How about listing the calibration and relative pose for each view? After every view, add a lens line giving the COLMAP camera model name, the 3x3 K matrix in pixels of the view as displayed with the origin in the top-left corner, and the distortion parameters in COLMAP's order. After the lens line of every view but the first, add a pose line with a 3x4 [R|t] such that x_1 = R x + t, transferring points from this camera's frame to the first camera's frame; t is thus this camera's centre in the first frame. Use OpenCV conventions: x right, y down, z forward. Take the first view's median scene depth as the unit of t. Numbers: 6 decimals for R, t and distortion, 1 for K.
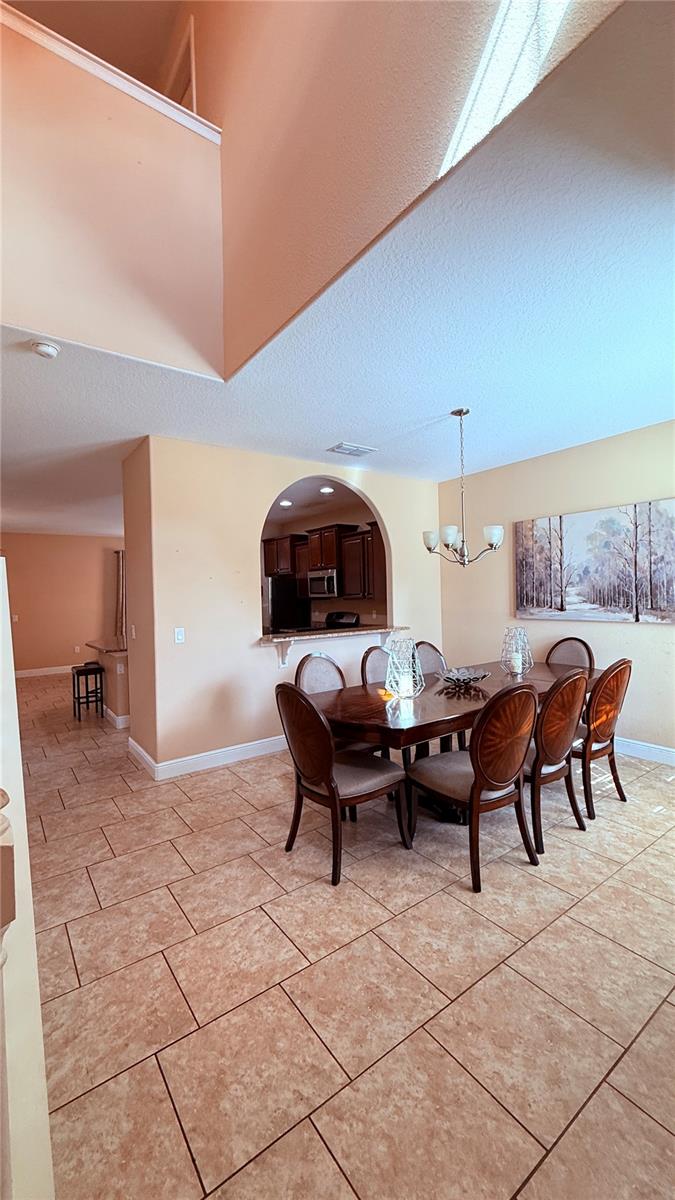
lens RADIAL K [[479.9, 0, 339.0], [0, 479.9, 596.4], [0, 0, 1]] dist [0.001324, 0.000356]
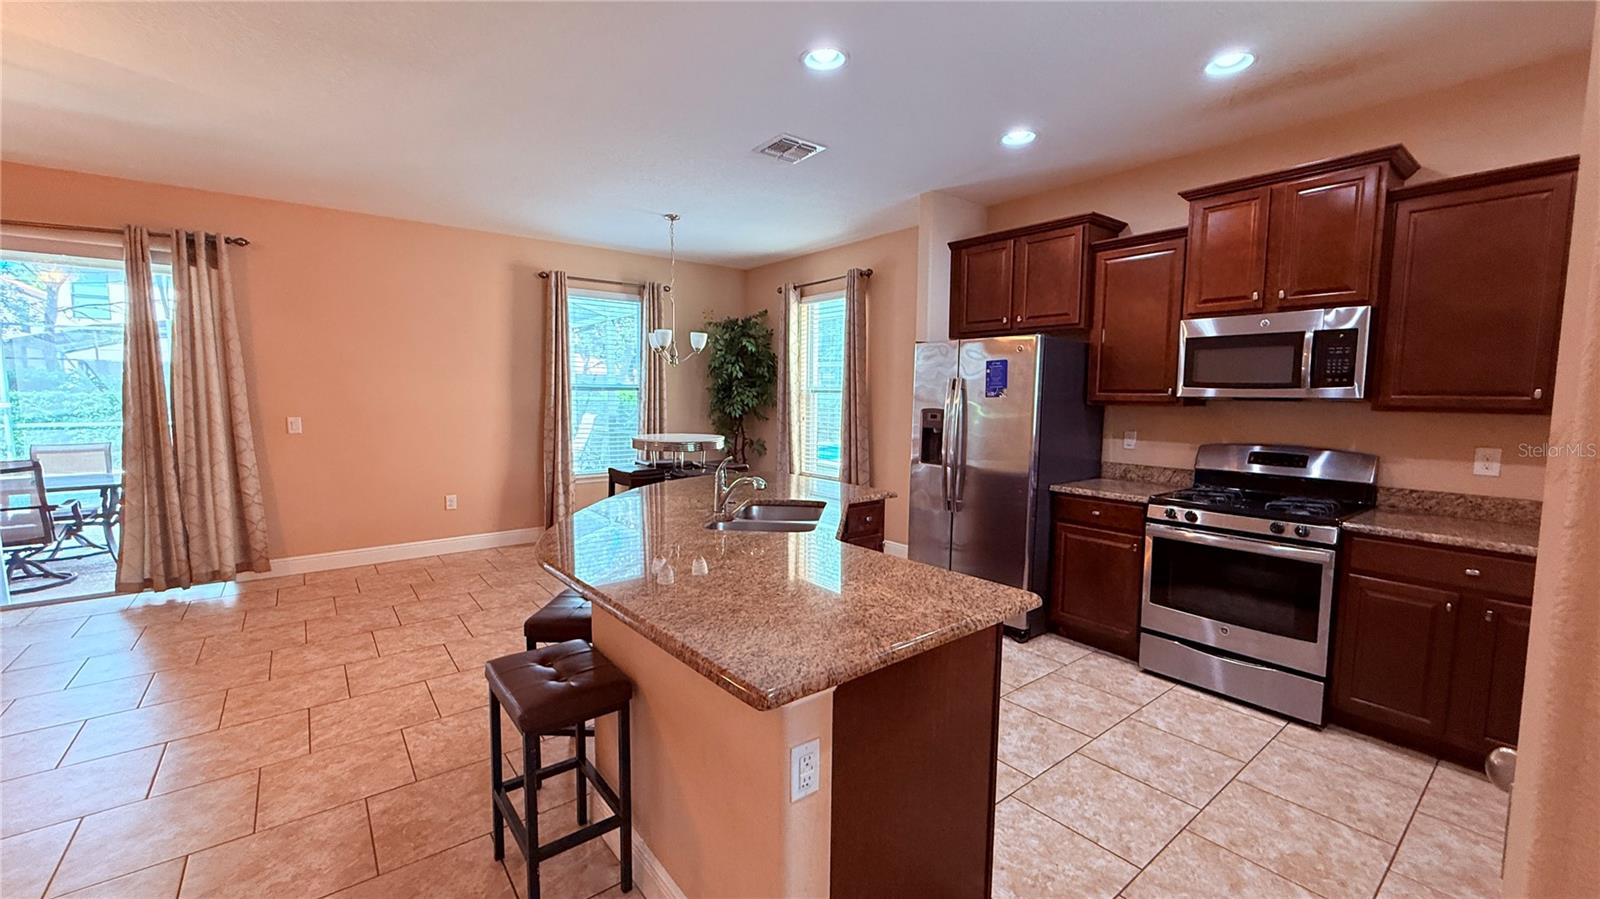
lens RADIAL K [[639.9, 0, 795.4], [0, 639.9, 447.8], [0, 0, 1]] dist [0.001324, 0.000356]
pose [[0.999170, 0.025779, 0.031553, -0.343860], [-0.028432, 0.995824, 0.086755, 0.004869], [-0.029185, -0.087580, 0.995730, 0.565126]]
